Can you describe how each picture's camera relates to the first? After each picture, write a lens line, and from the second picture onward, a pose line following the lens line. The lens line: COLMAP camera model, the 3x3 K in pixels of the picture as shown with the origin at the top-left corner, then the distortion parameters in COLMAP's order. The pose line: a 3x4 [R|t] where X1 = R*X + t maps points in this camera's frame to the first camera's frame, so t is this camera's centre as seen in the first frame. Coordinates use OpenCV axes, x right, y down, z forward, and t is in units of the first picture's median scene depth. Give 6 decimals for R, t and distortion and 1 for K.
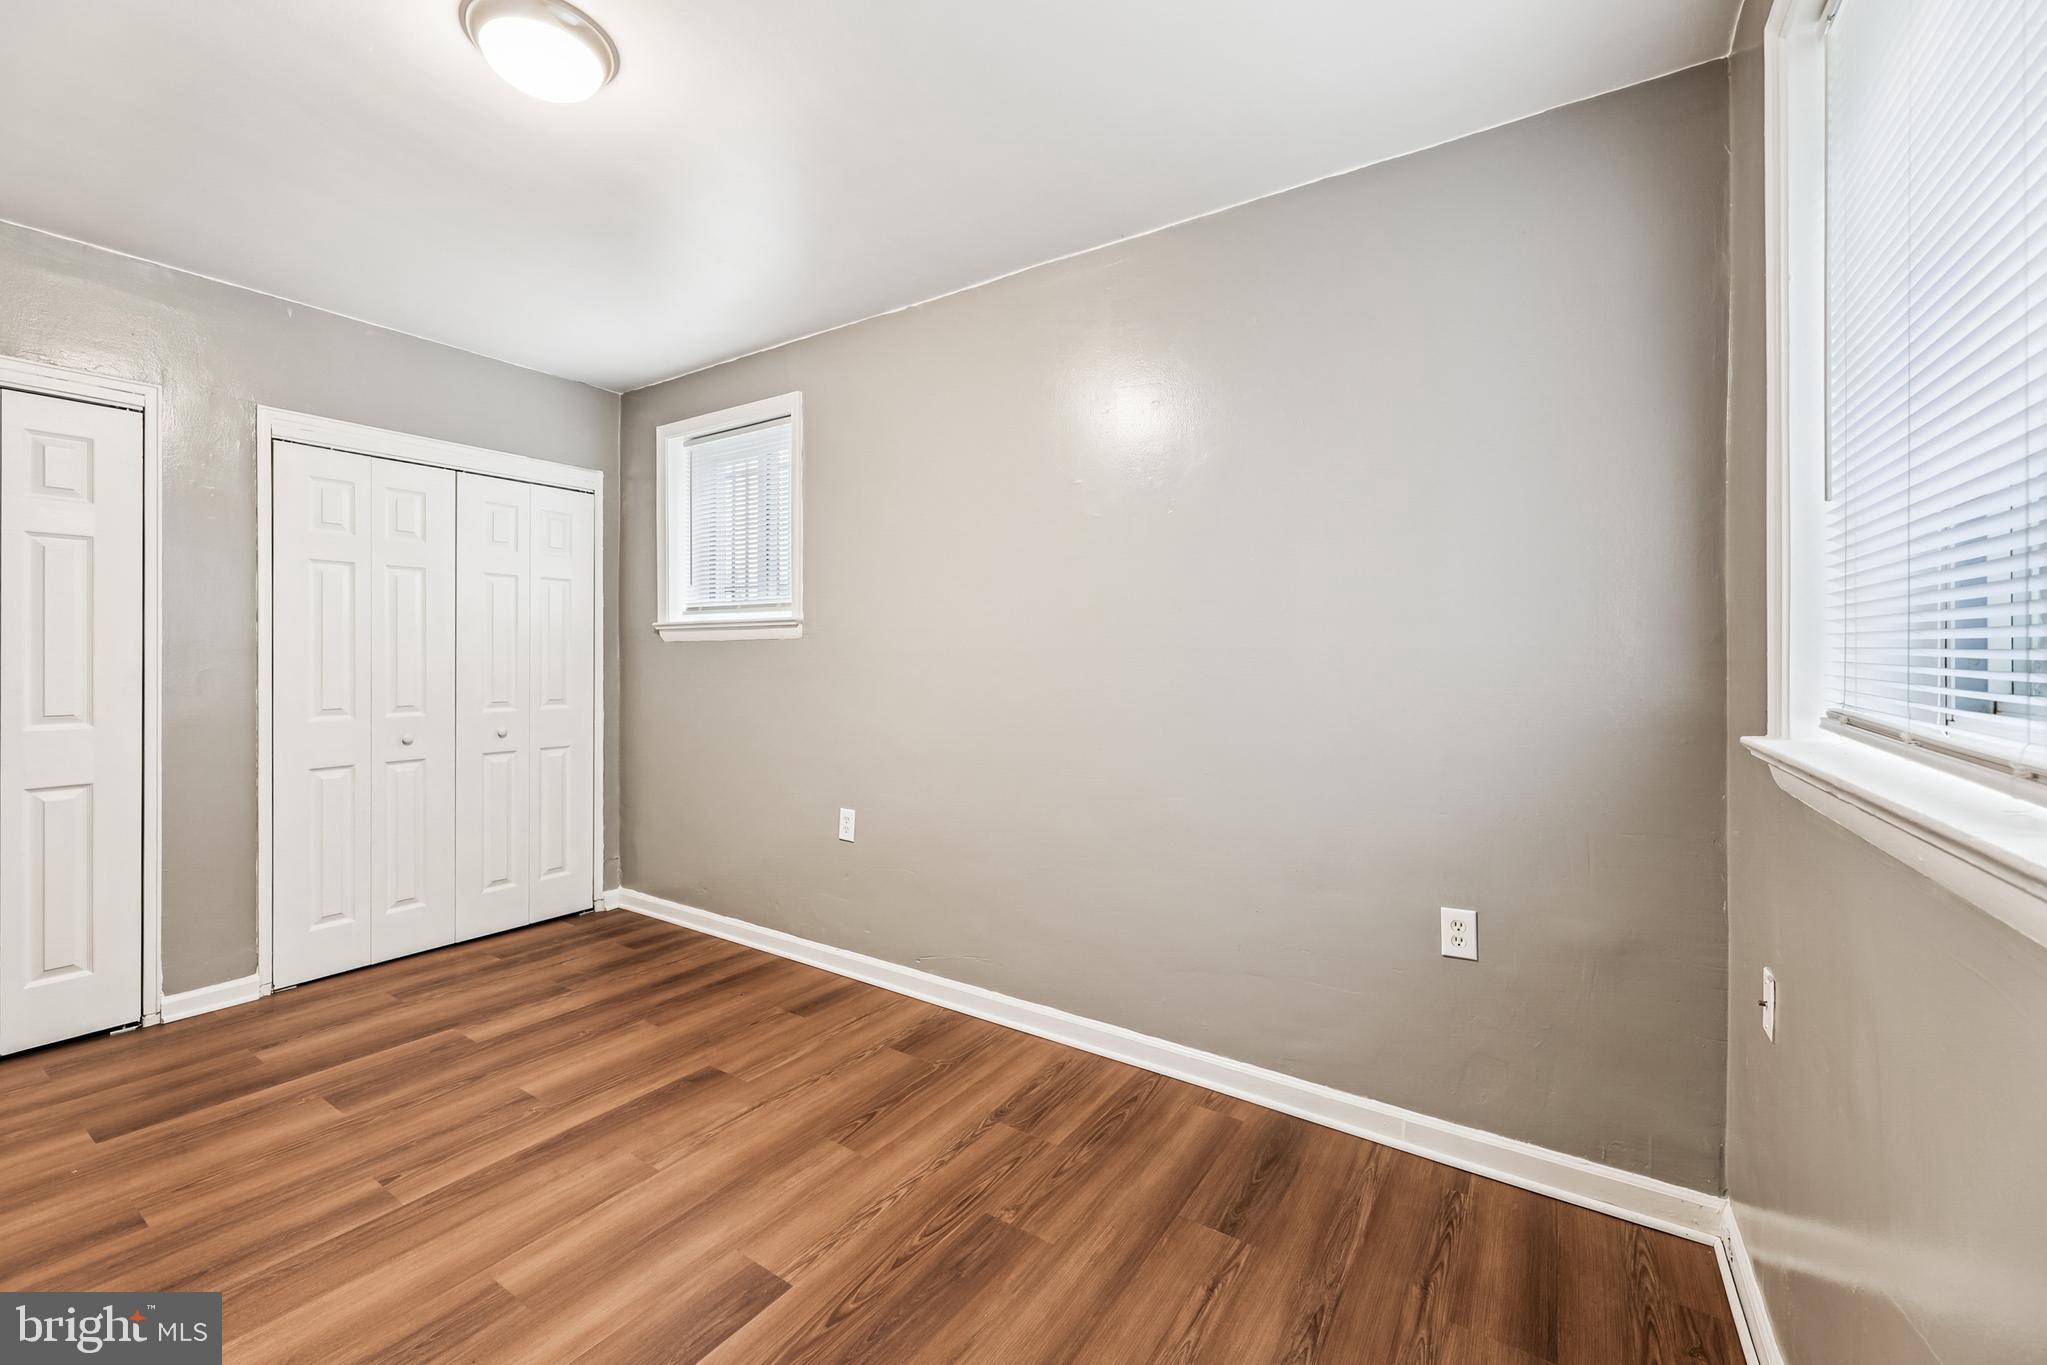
lens RADIAL K [[834.2, 0, 977.3], [0, 834.2, 659.9], [0, 0, 1]] dist [0.008433, 0.000138]
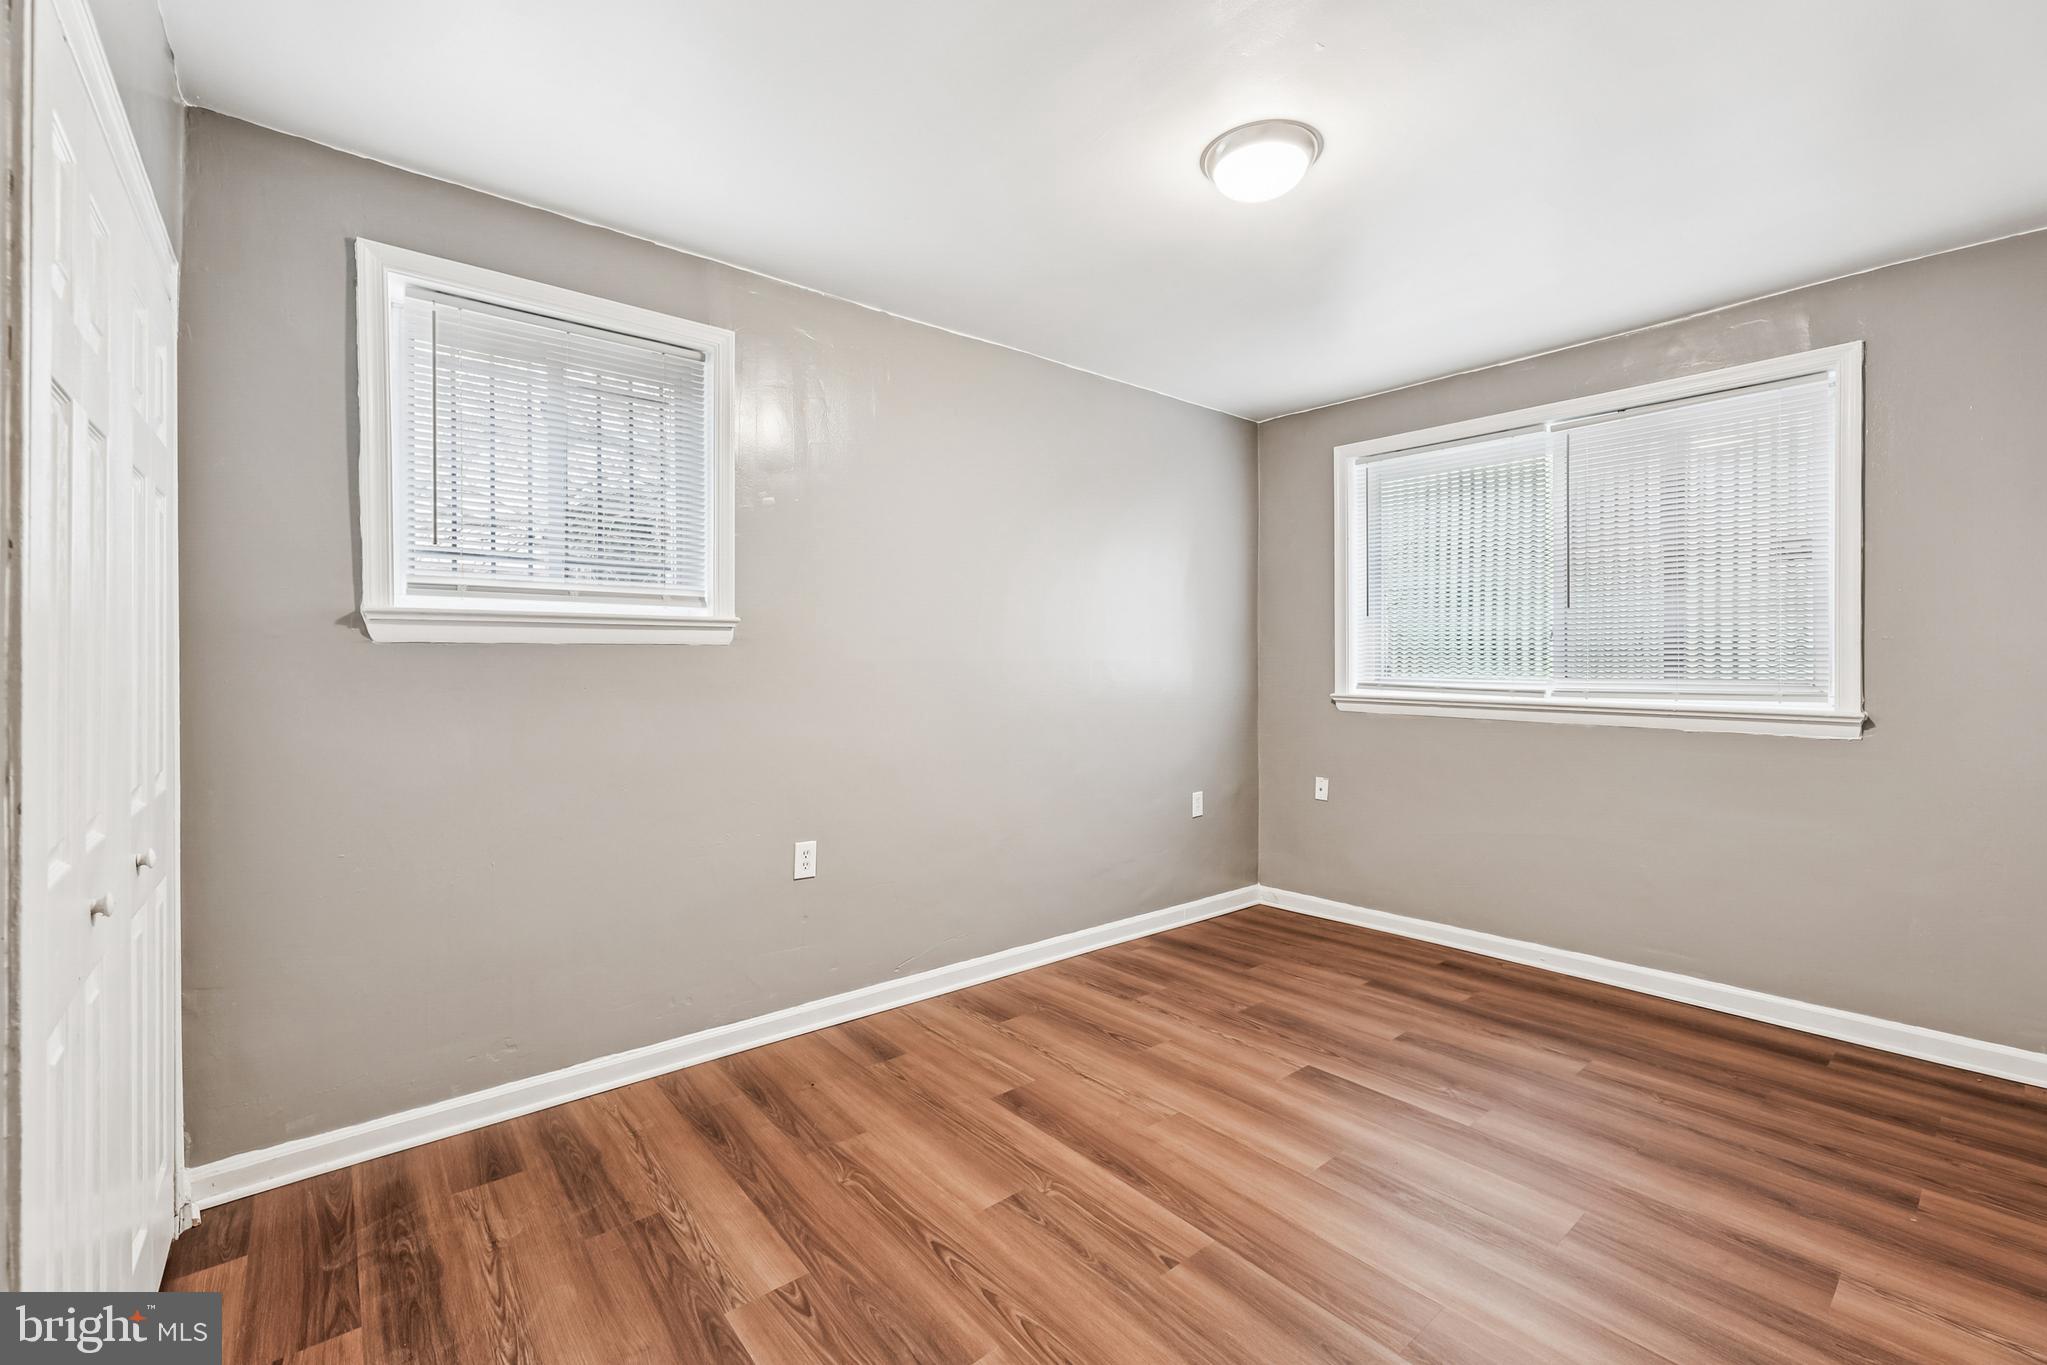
lens RADIAL K [[871.1, 0, 1018.9], [0, 871.1, 664.8], [0, 0, 1]] dist [0.001572, -0.000330]
pose [[0.264174, -0.004175, 0.964466, -1.148206], [0.001116, 0.999991, 0.004023, -0.011765], [-0.964474, 0.000014, 0.264177, 0.641248]]
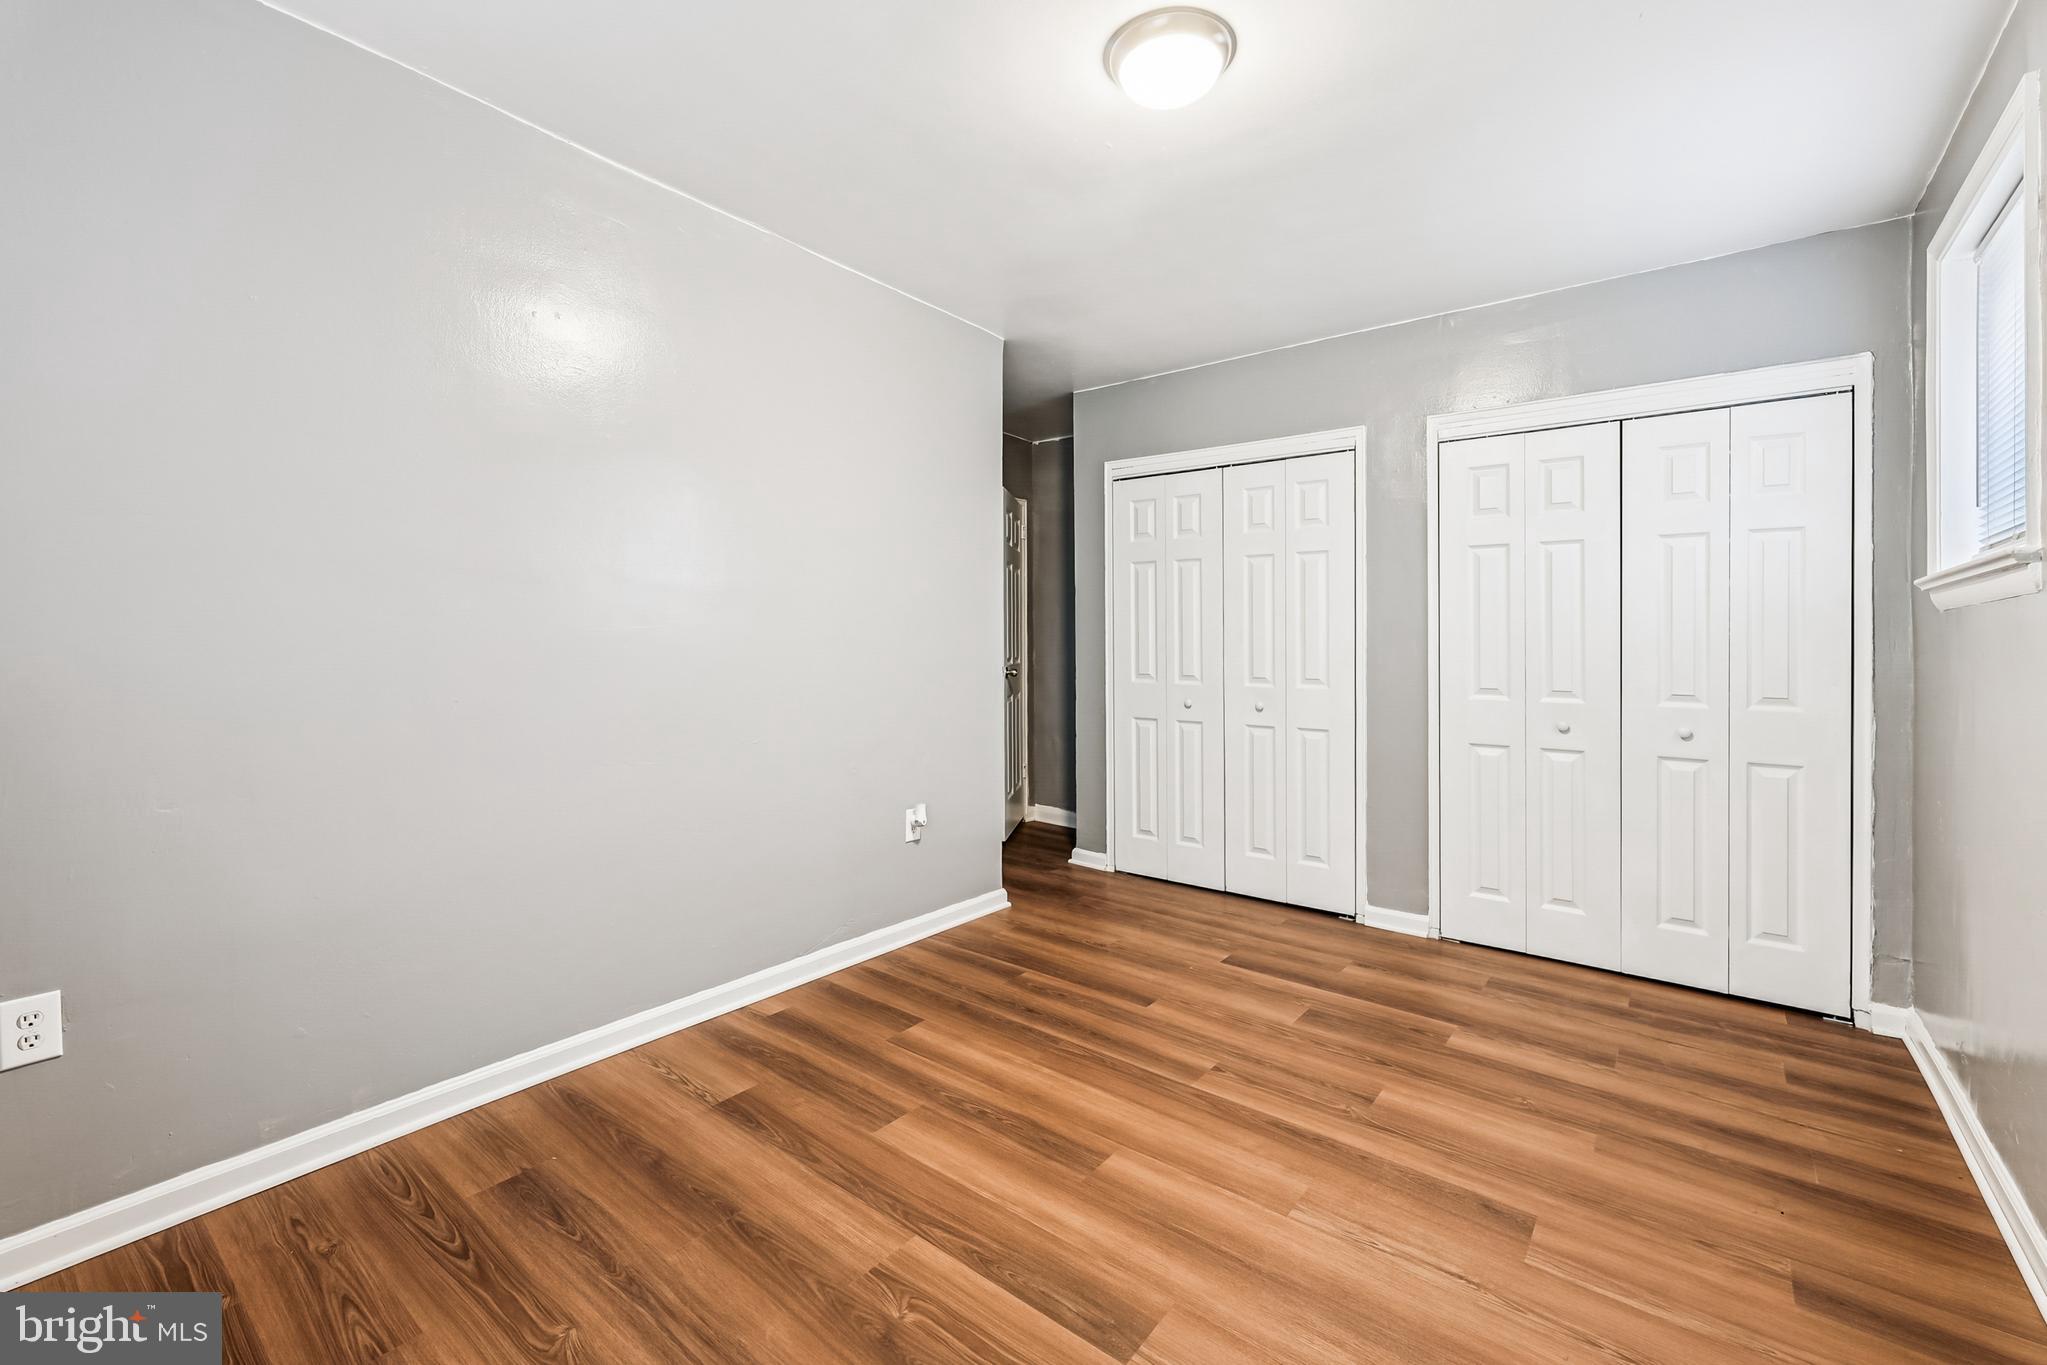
lens RADIAL K [[871.1, 0, 1009.8], [0, 871.1, 654.4], [0, 0, 1]] dist [0.001572, -0.000330]
pose [[-0.060375, 0.010716, -0.998118, 0.386366], [-0.011087, 0.999873, 0.011405, 0.012435], [0.998114, 0.011754, -0.060248, 0.544593]]
